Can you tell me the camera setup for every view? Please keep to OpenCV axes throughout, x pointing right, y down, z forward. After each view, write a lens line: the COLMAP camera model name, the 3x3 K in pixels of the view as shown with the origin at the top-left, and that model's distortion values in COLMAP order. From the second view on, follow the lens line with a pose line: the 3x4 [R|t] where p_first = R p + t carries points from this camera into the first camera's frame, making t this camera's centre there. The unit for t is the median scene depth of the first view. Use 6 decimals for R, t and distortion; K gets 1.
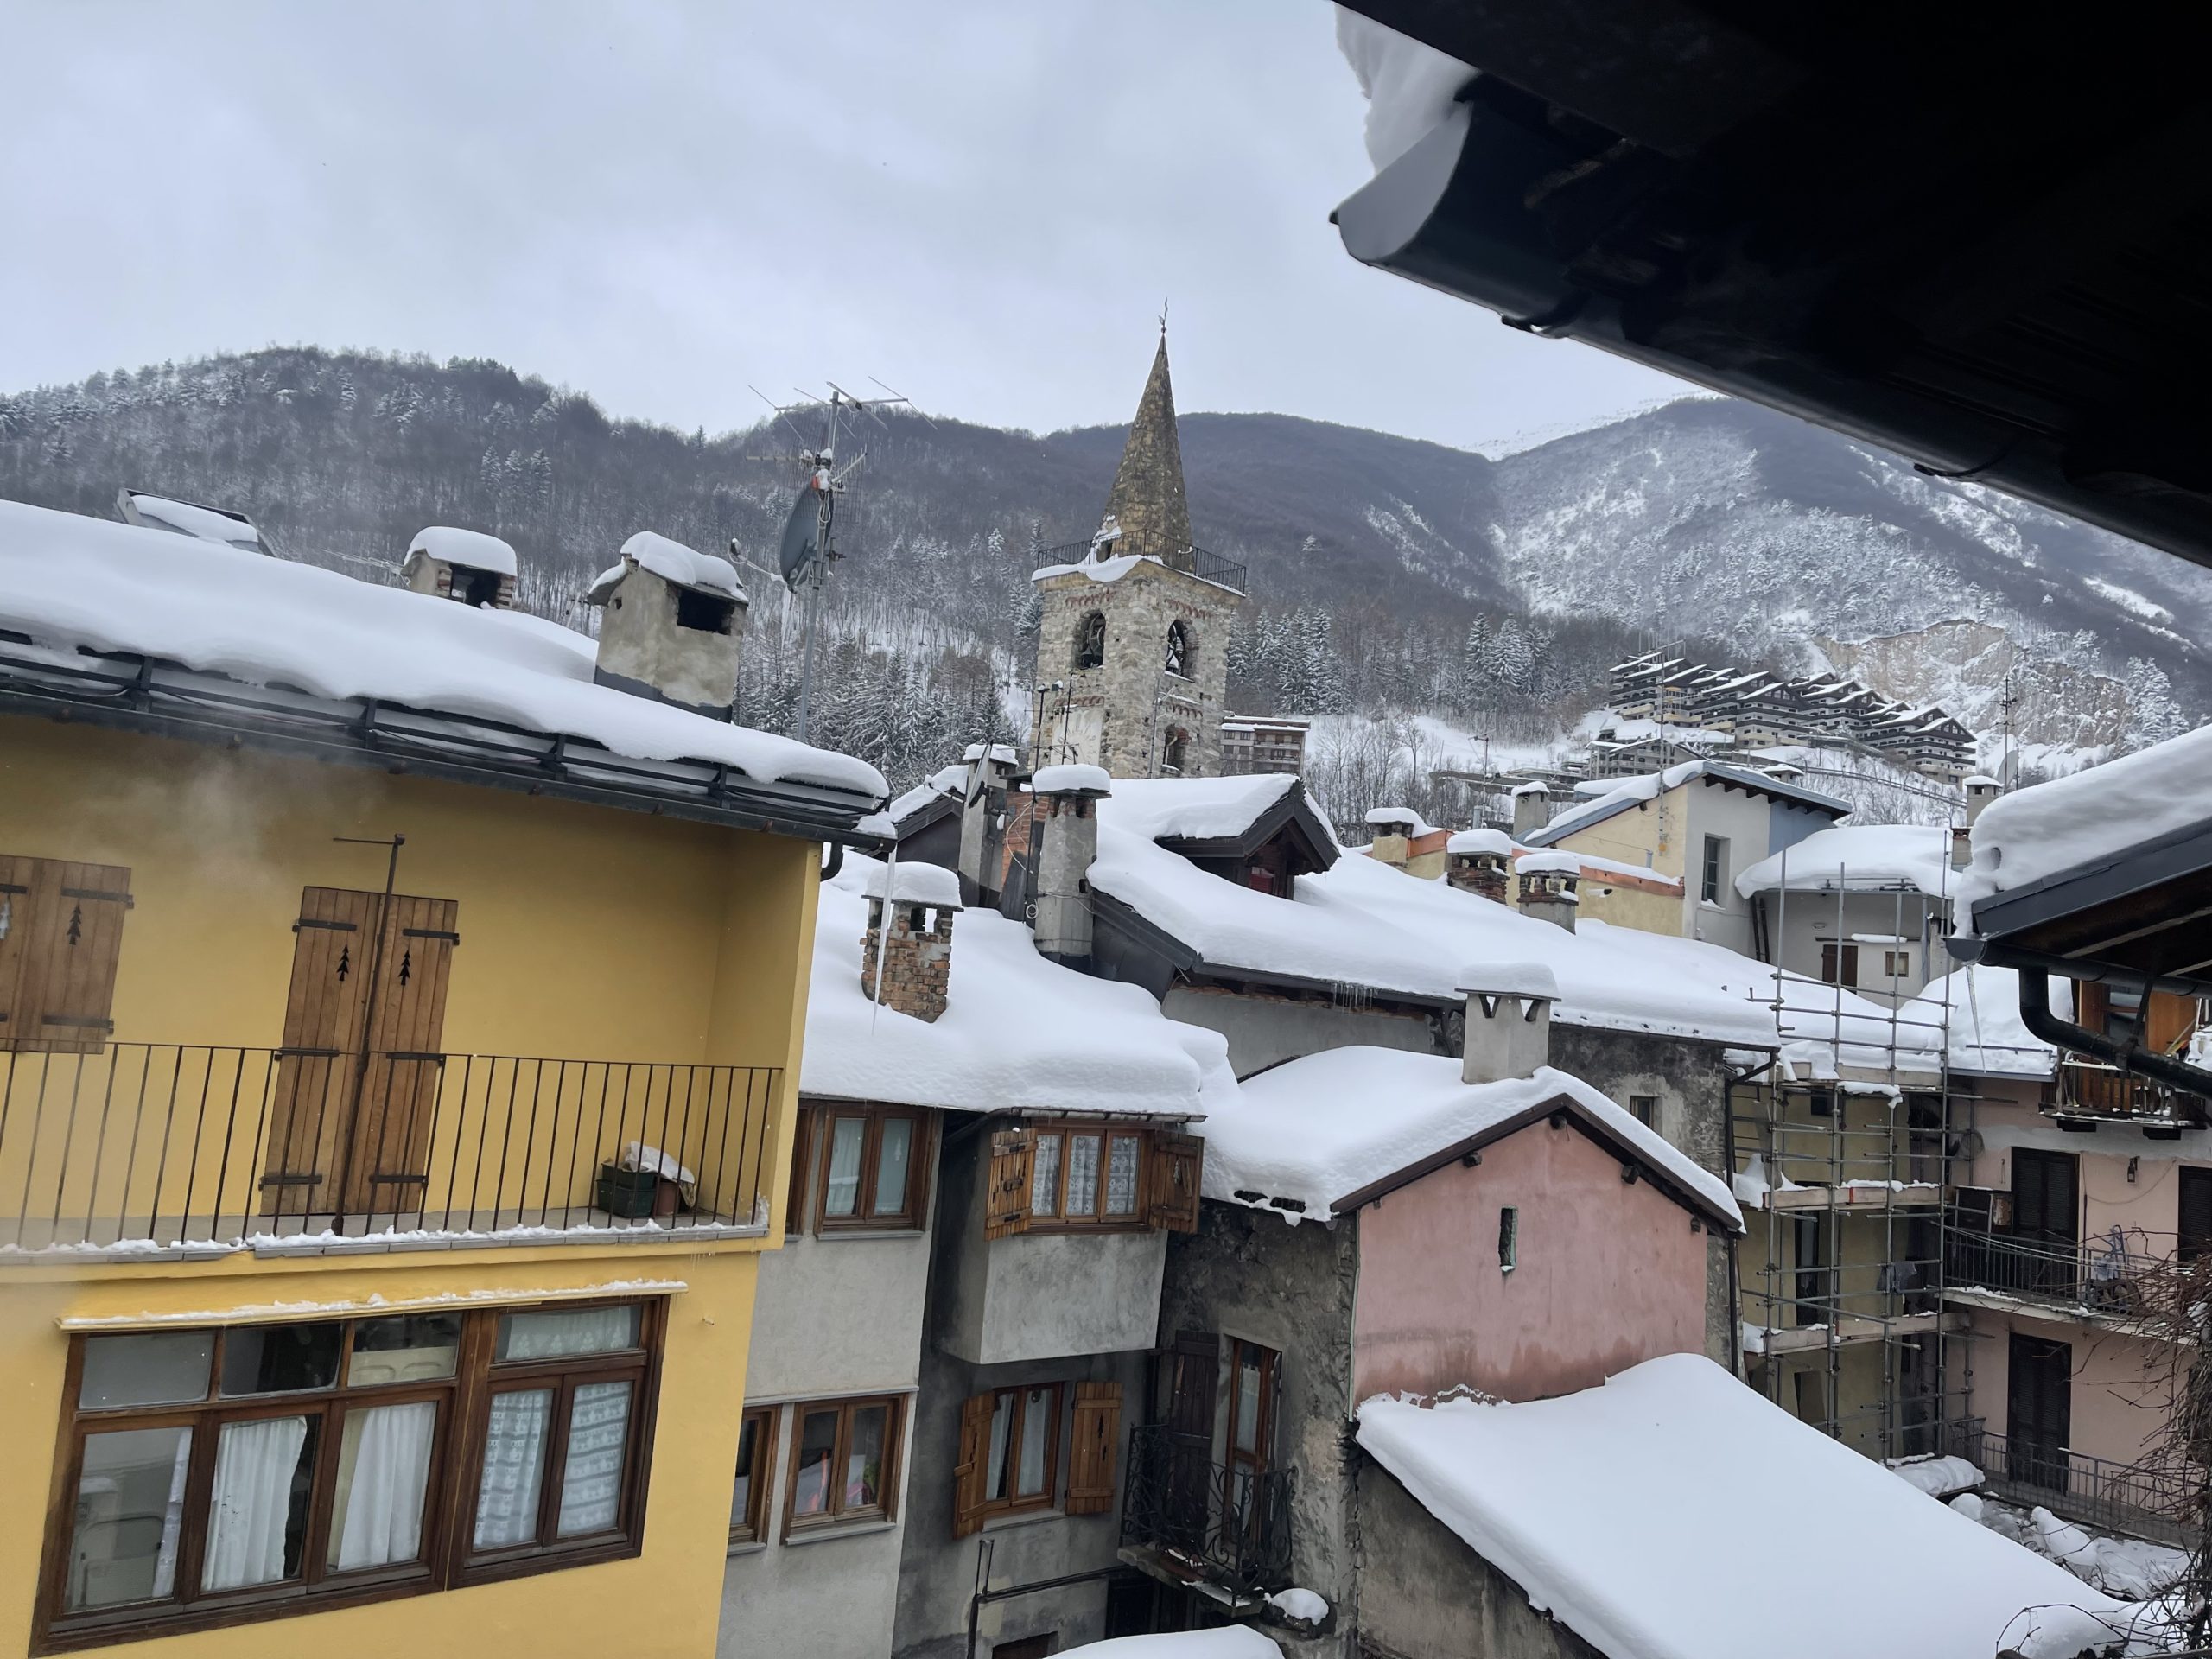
lens RADIAL K [[1667.8, 0, 1108.3], [0, 1667.8, 825.9], [0, 0, 1]] dist [0.066752, -0.087684]
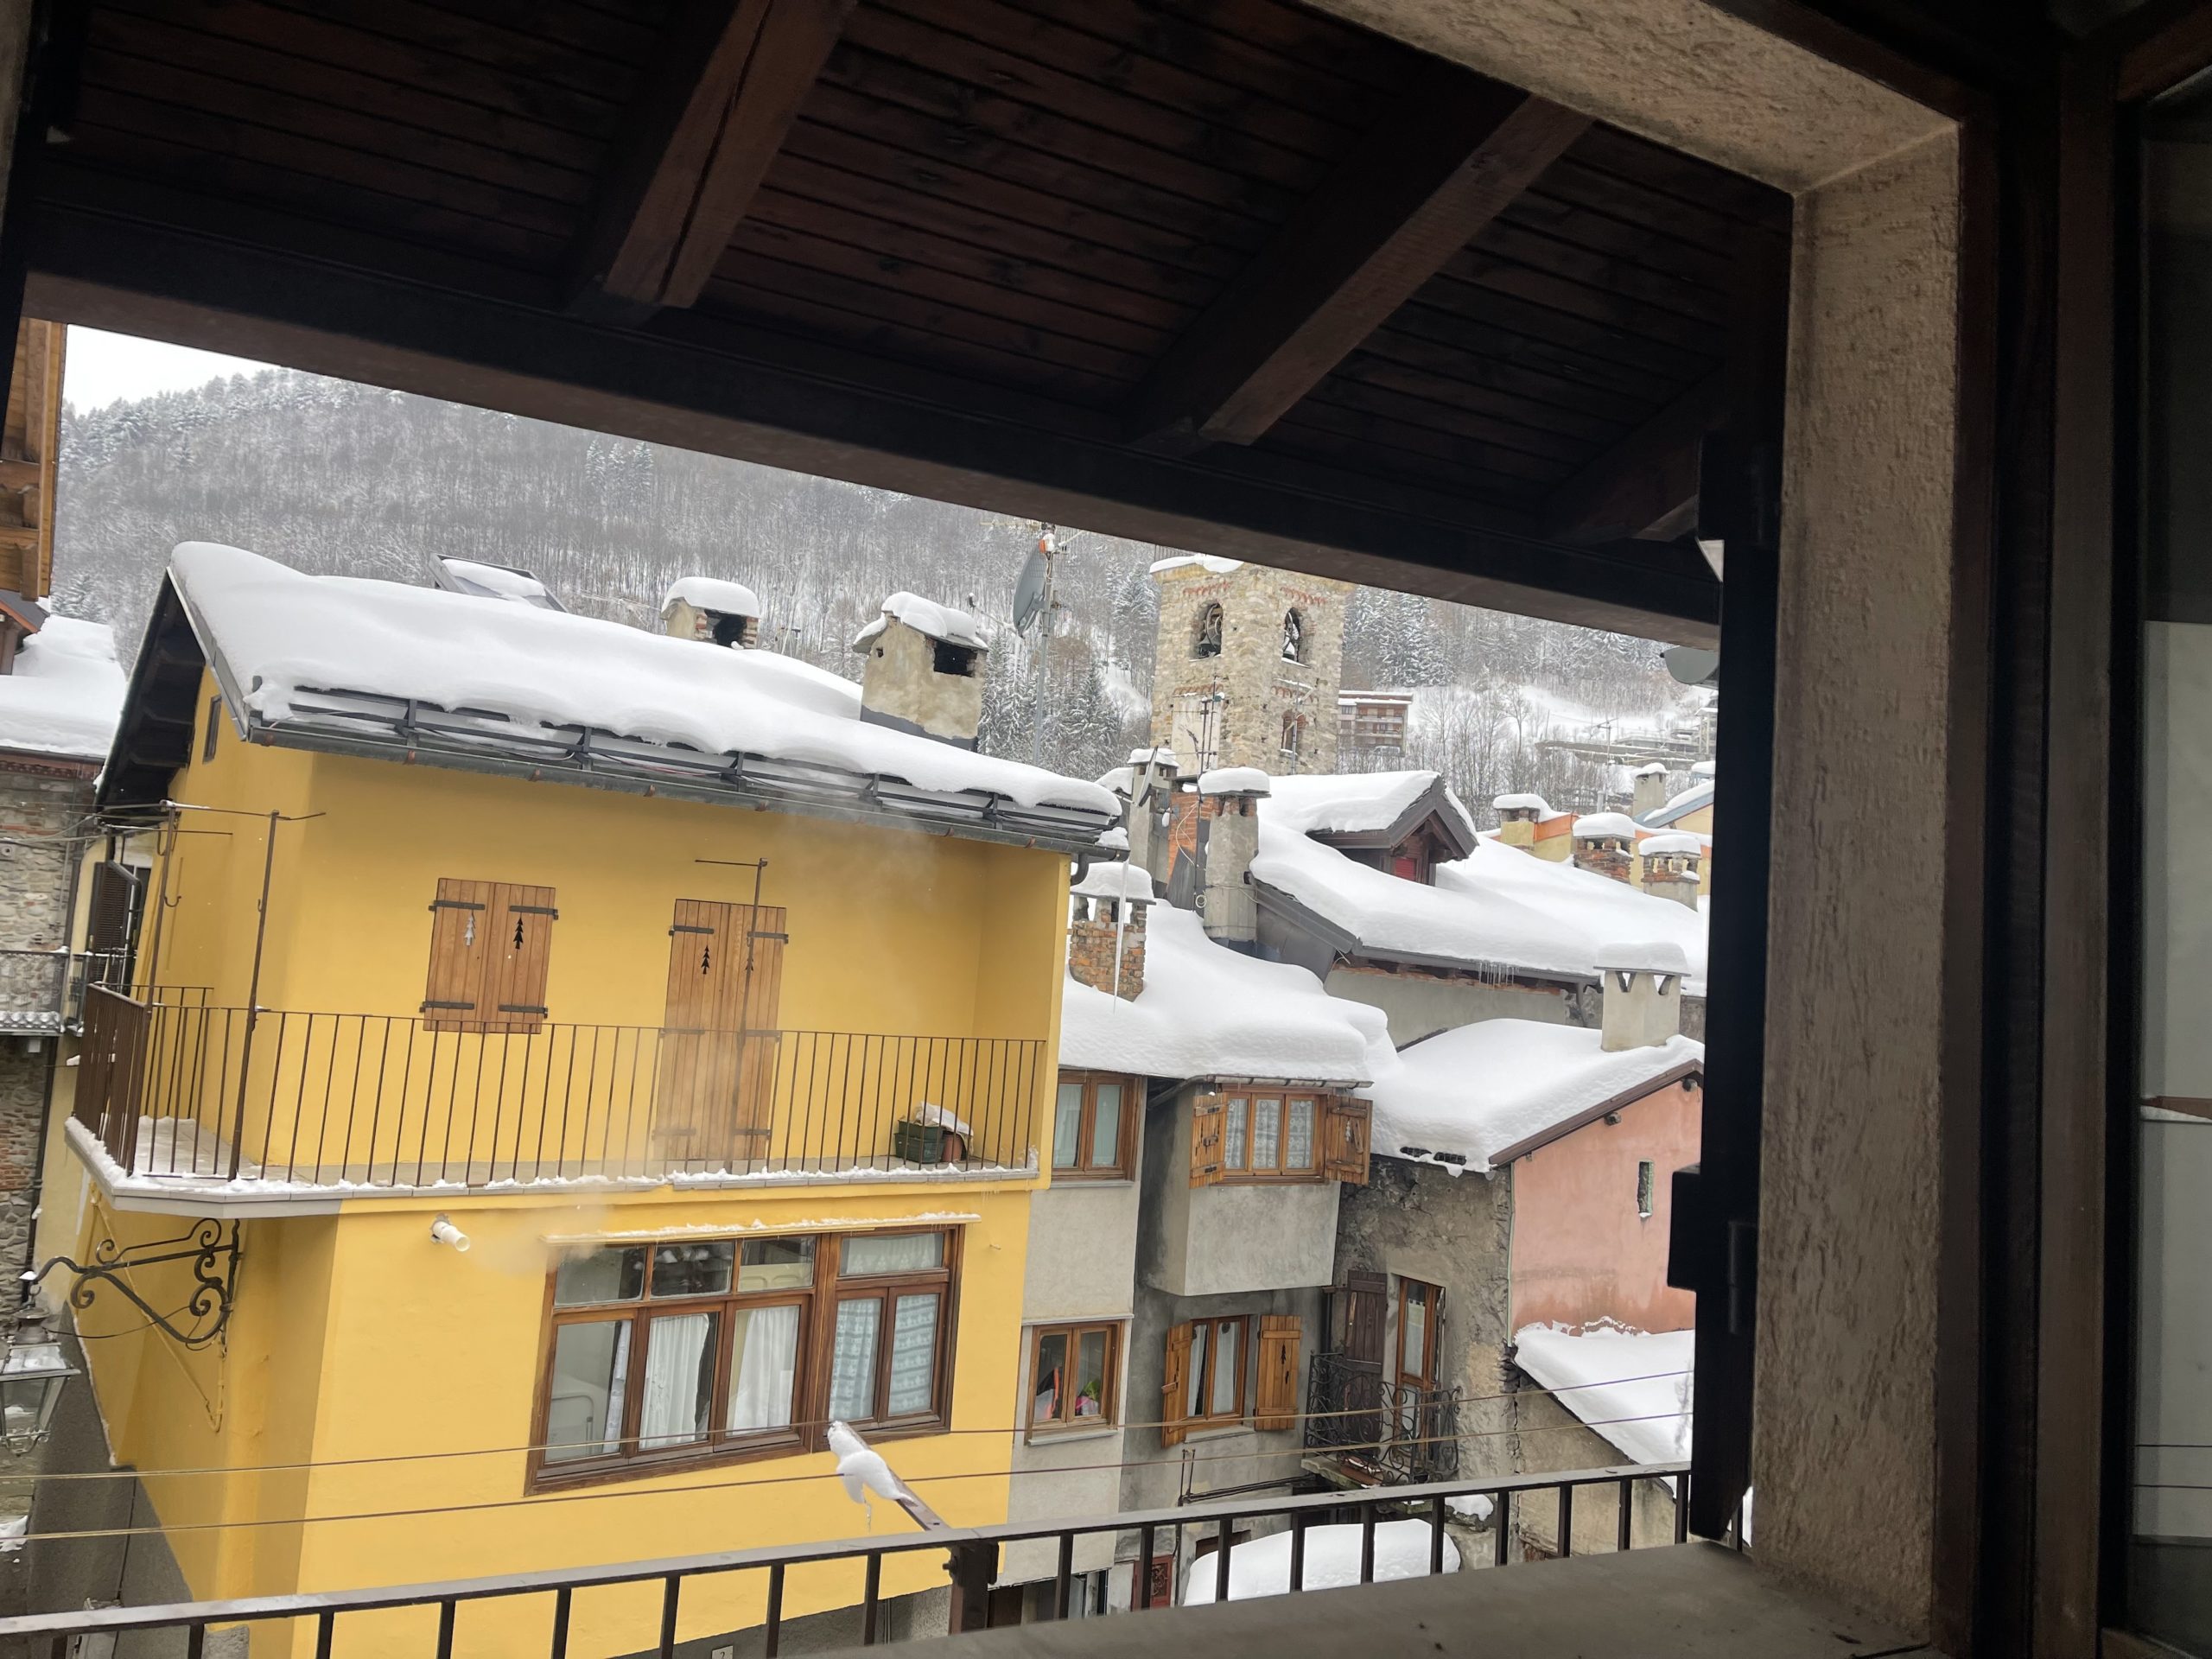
lens RADIAL K [[1666.2, 0, 1112.2], [0, 1666.2, 834.9], [0, 0, 1]] dist [0.069651, -0.107986]
pose [[0.998184, -0.017374, -0.057677, -0.051574], [0.018469, 0.999658, 0.018507, -0.018624], [0.057336, -0.019538, 0.998164, -0.142728]]
